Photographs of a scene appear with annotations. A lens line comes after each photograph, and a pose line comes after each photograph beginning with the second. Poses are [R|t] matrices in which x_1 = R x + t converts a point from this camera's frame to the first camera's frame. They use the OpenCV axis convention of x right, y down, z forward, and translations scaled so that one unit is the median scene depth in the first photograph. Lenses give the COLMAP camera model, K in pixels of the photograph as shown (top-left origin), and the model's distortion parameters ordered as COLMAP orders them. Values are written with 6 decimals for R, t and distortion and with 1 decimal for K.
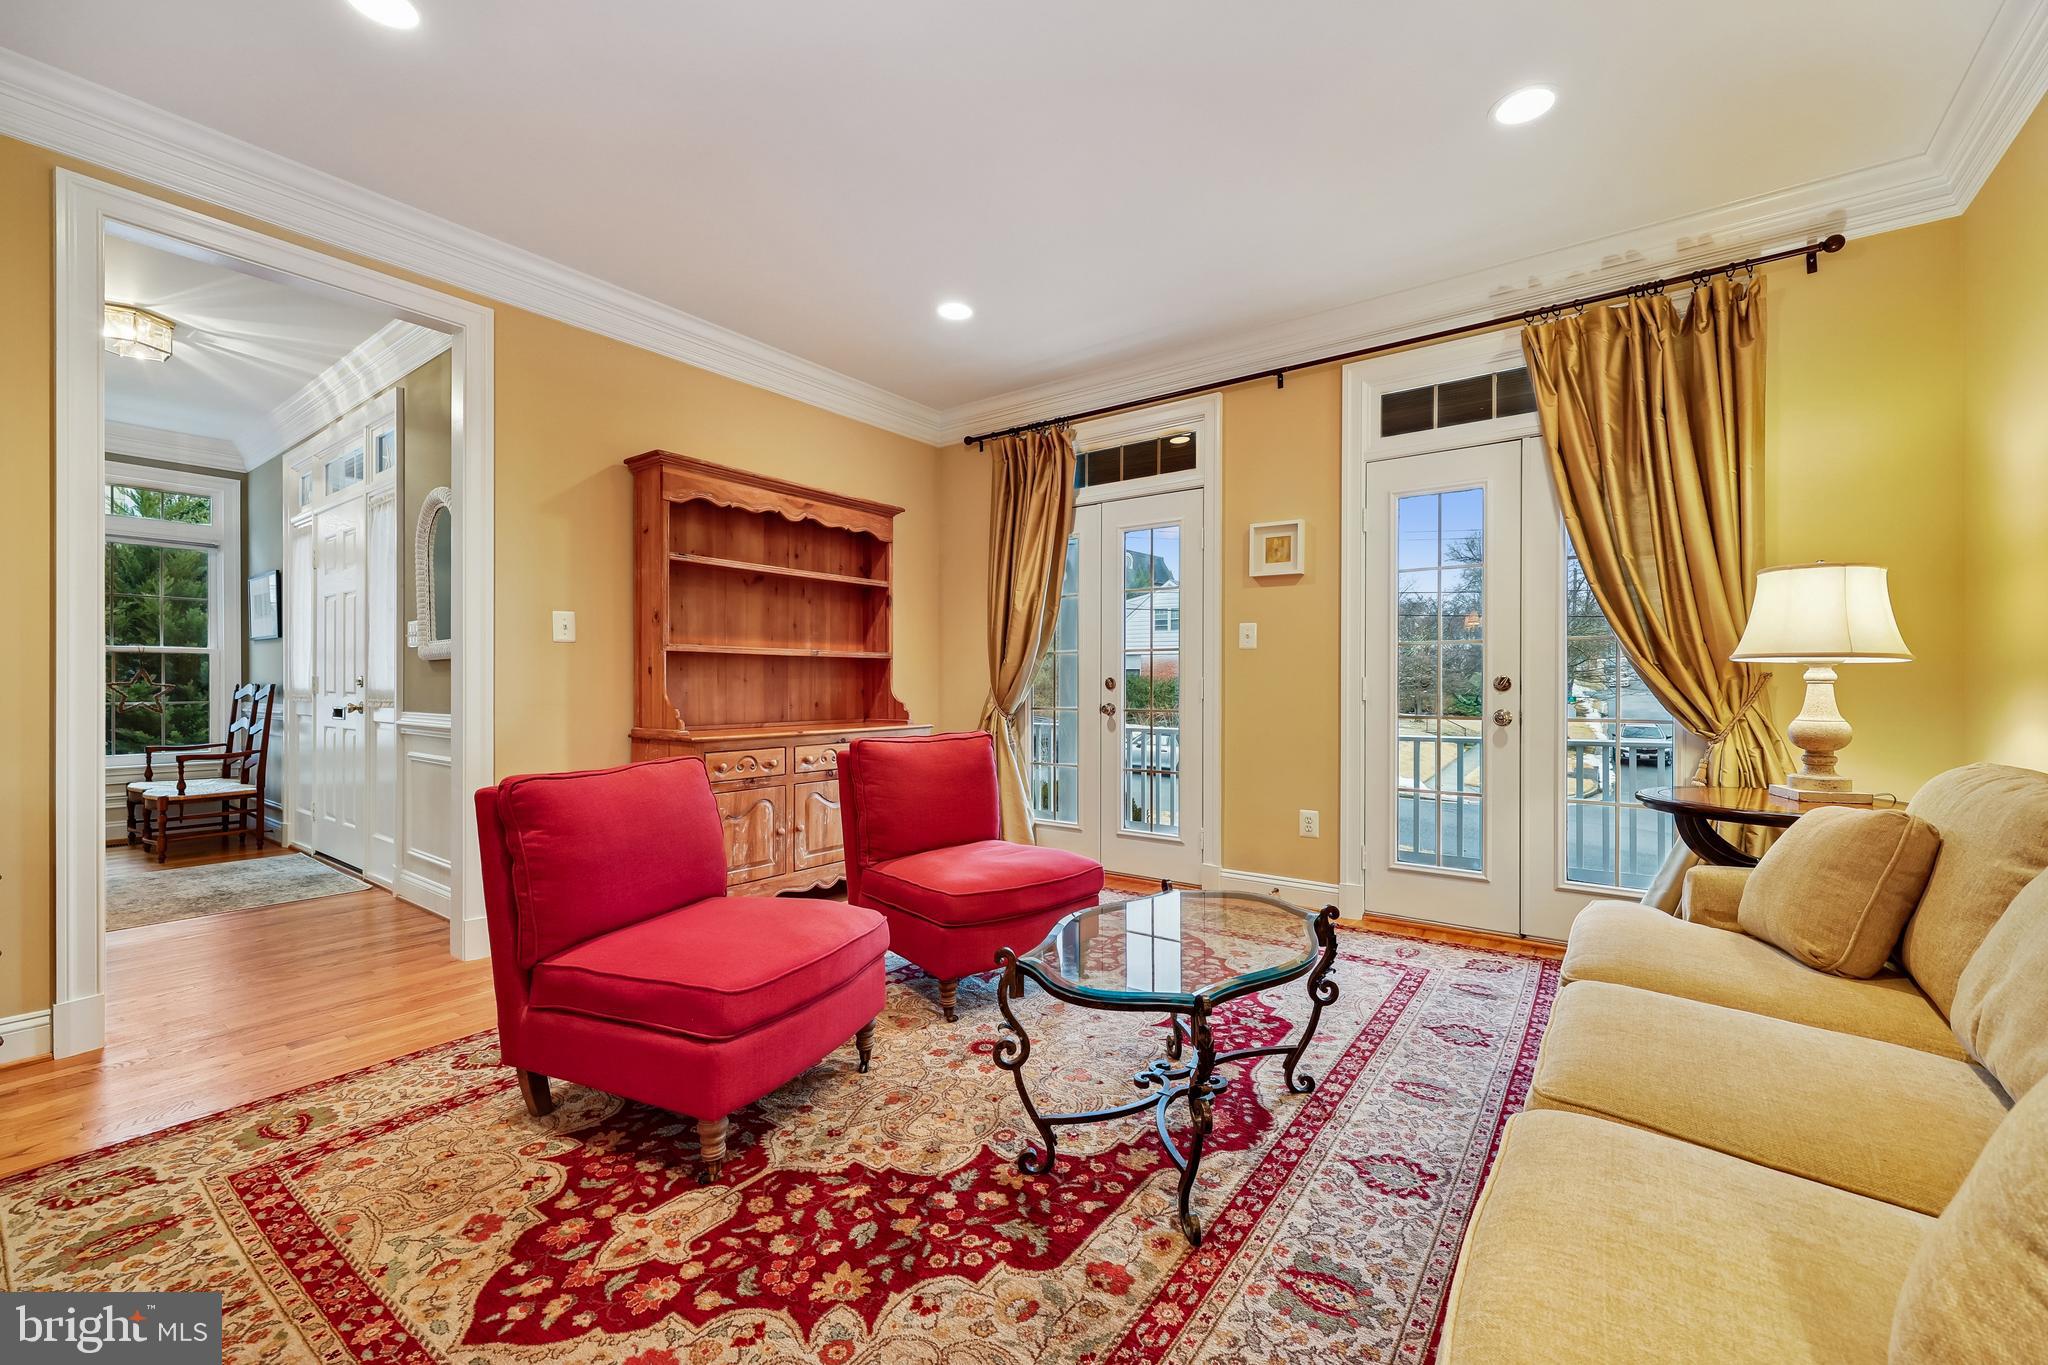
lens RADIAL K [[828.2, 0, 1032.6], [0, 828.2, 693.0], [0, 0, 1]] dist [0.001667, 0.000446]
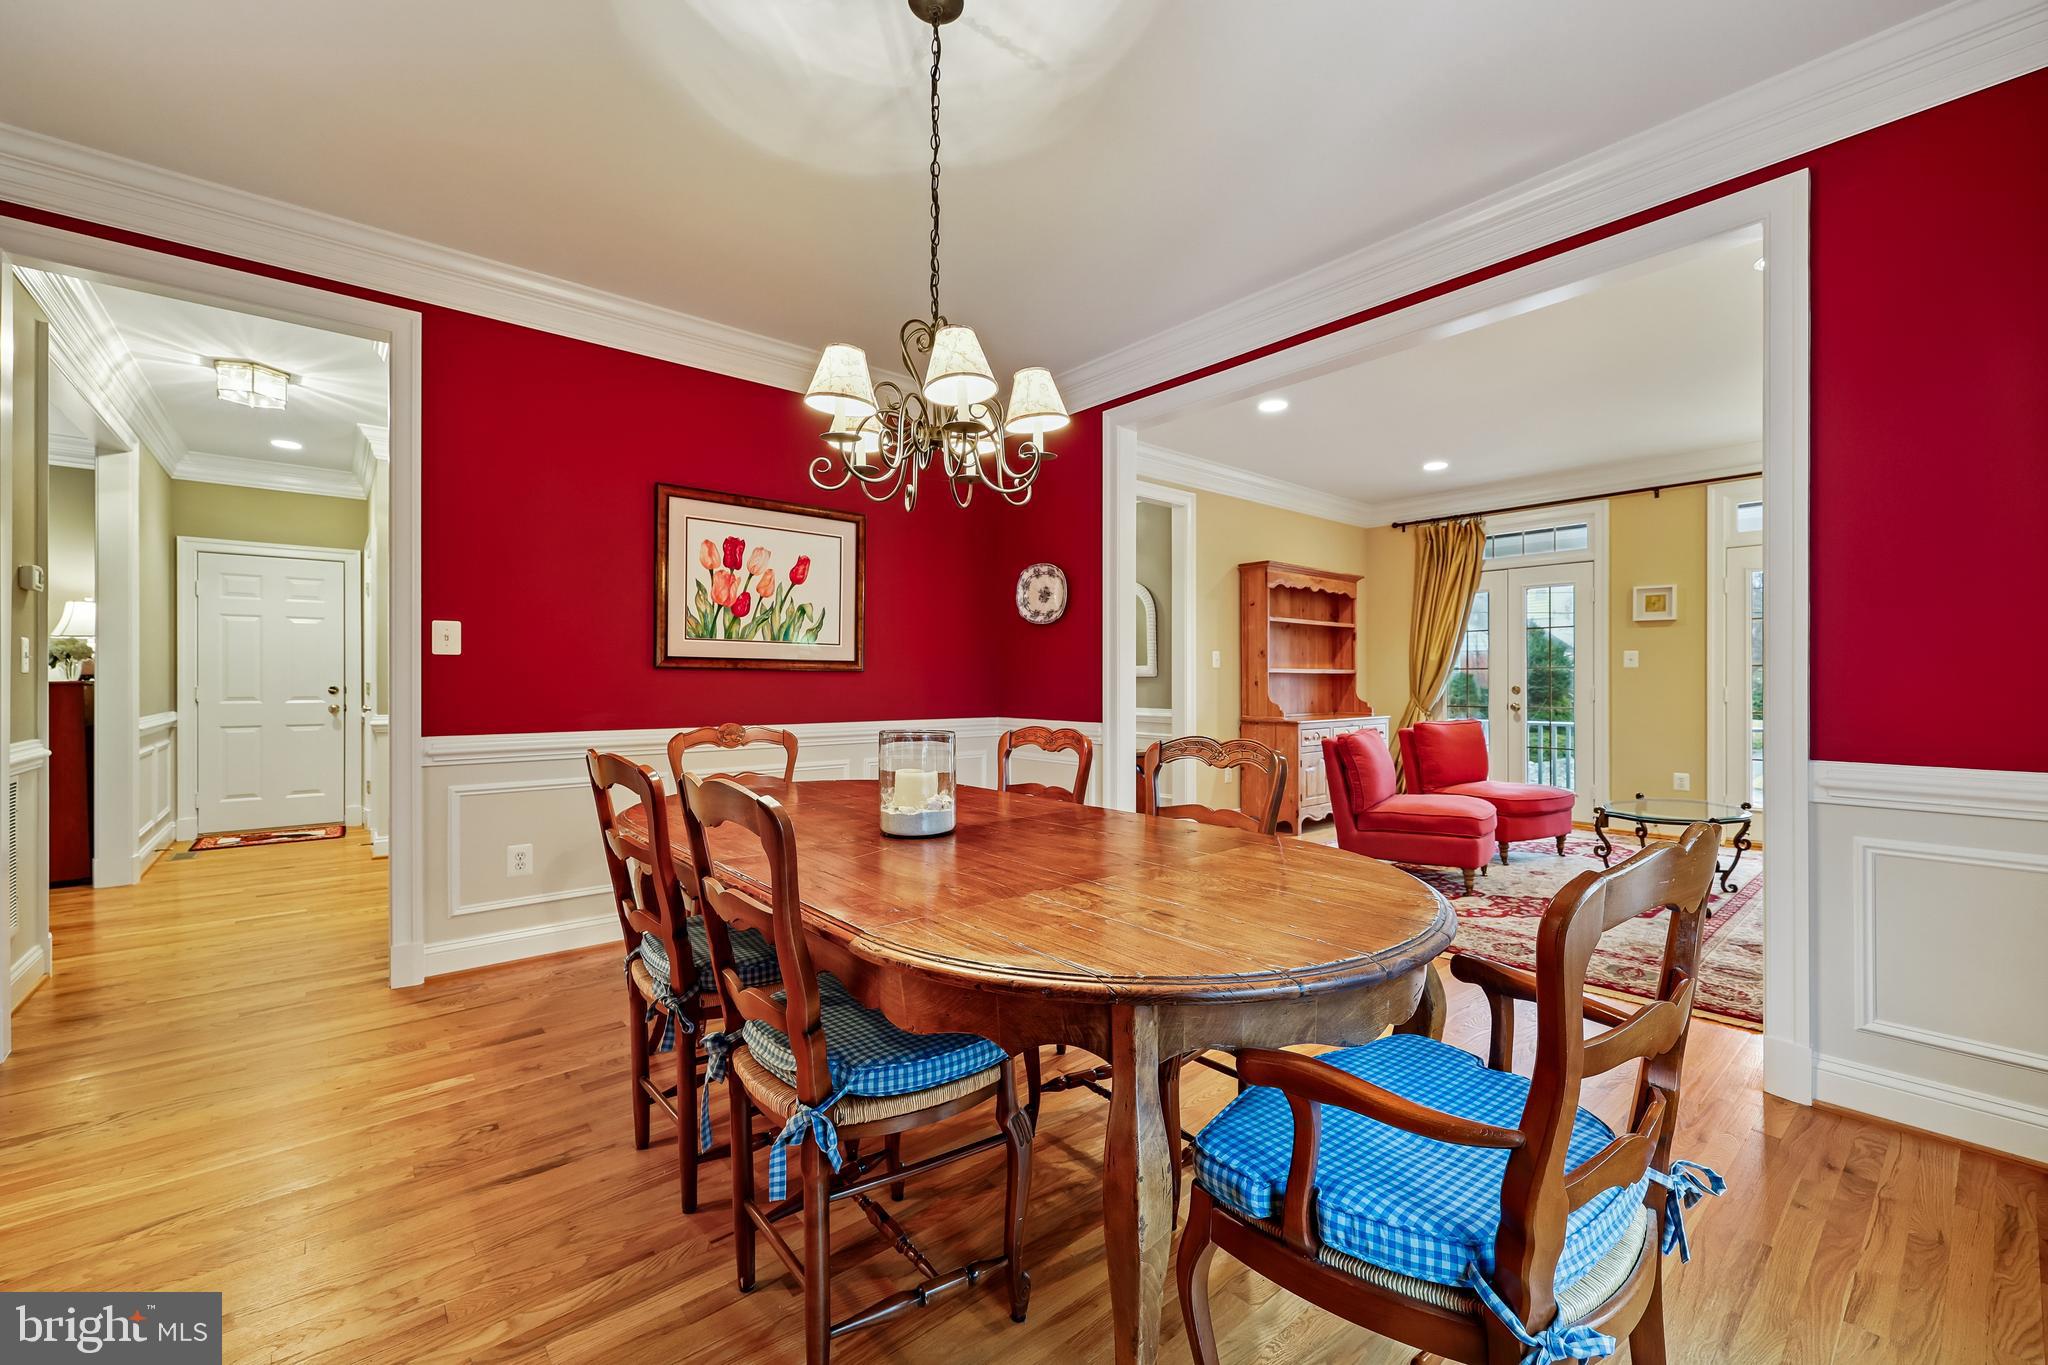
lens RADIAL K [[824.1, 0, 1028.6], [0, 824.1, 683.3], [0, 0, 1]] dist [-0.000634, 0.000034]
pose [[0.973278, -0.000403, -0.229631, -0.448969], [-0.001667, 0.999960, -0.008823, -0.009393], [0.229626, 0.008970, 0.973238, -0.696354]]
